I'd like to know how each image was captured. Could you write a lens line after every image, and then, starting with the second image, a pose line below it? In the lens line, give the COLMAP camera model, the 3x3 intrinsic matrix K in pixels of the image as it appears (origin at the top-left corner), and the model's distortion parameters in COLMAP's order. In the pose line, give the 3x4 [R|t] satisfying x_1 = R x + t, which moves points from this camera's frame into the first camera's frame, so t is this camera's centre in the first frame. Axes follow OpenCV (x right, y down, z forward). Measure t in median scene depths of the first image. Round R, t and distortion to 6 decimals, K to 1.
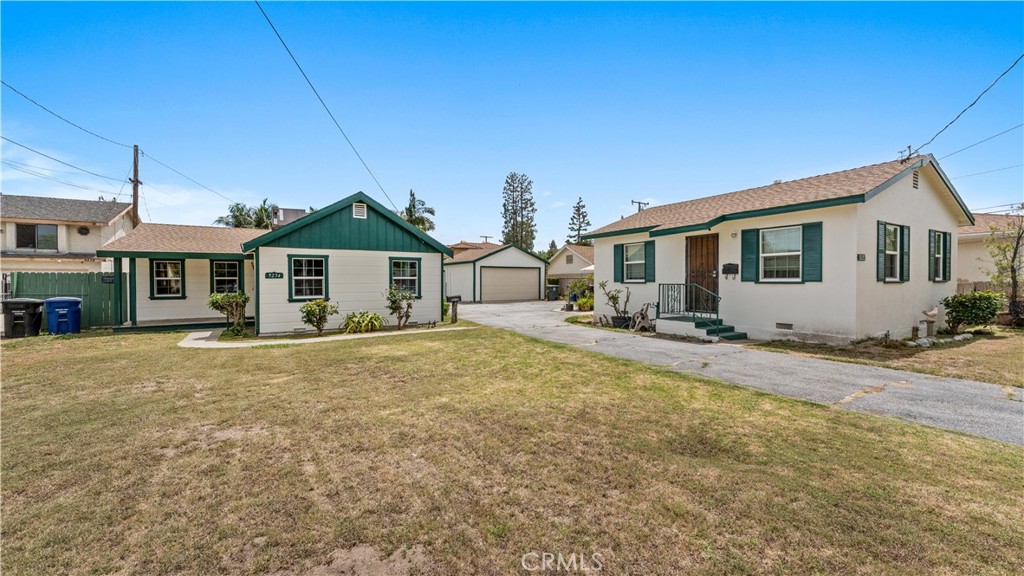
lens RADIAL K [[416.5, 0, 517.1], [0, 416.5, 289.1], [0, 0, 1]] dist [-0.002814, 0.001082]
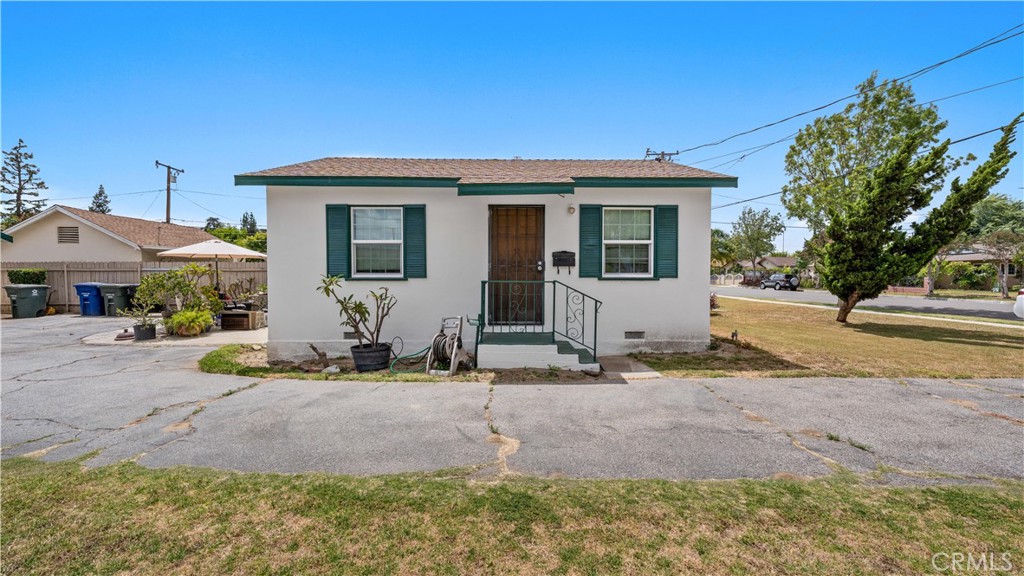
lens RADIAL K [[416.5, 0, 516.2], [0, 416.5, 284.5], [0, 0, 1]] dist [-0.002814, 0.001082]
pose [[0.503174, -0.011933, 0.864103, -0.097457], [0.014620, 0.999879, 0.005295, -0.008756], [-0.864061, 0.009969, 0.503288, 0.573071]]
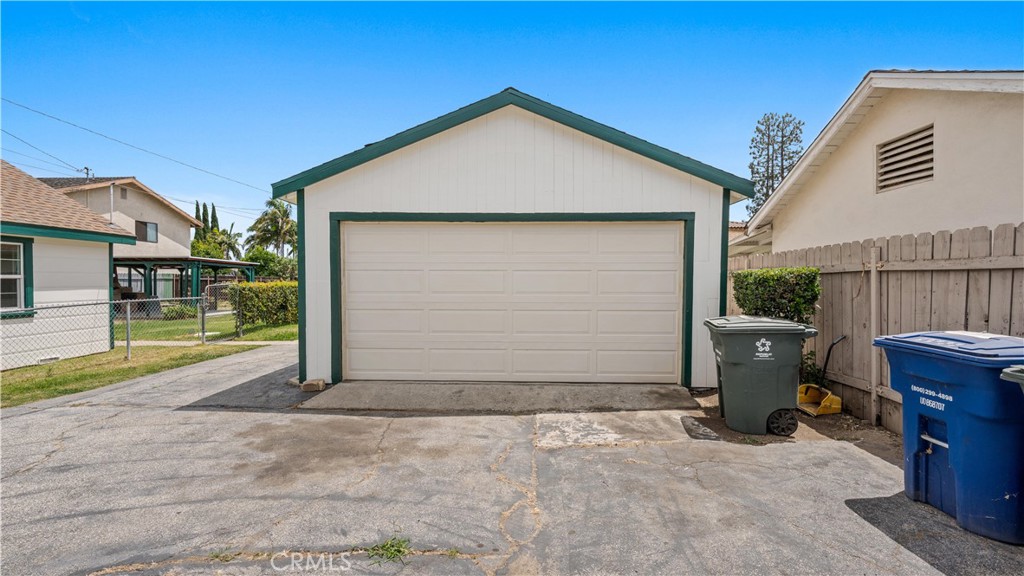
lens RADIAL K [[416.5, 0, 514.7], [0, 416.5, 282.6], [0, 0, 1]] dist [-0.002814, 0.001082]
pose [[0.832355, 0.024509, -0.553701, 0.204146], [-0.027772, 0.999611, 0.002497, -0.042970], [0.553547, 0.013299, 0.832712, 1.761511]]
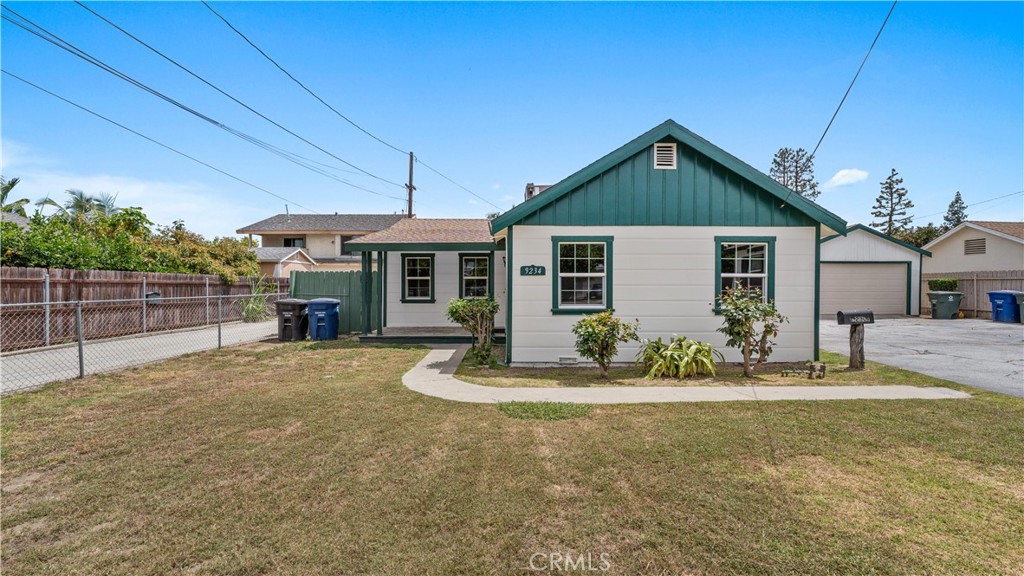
lens RADIAL K [[416.5, 0, 509.6], [0, 416.5, 286.8], [0, 0, 1]] dist [-0.002814, 0.001082]
pose [[0.850475, 0.006902, -0.525971, -0.262909], [-0.015169, 0.999820, -0.011407, -0.000903], [0.525797, 0.017680, 0.850426, 0.416398]]
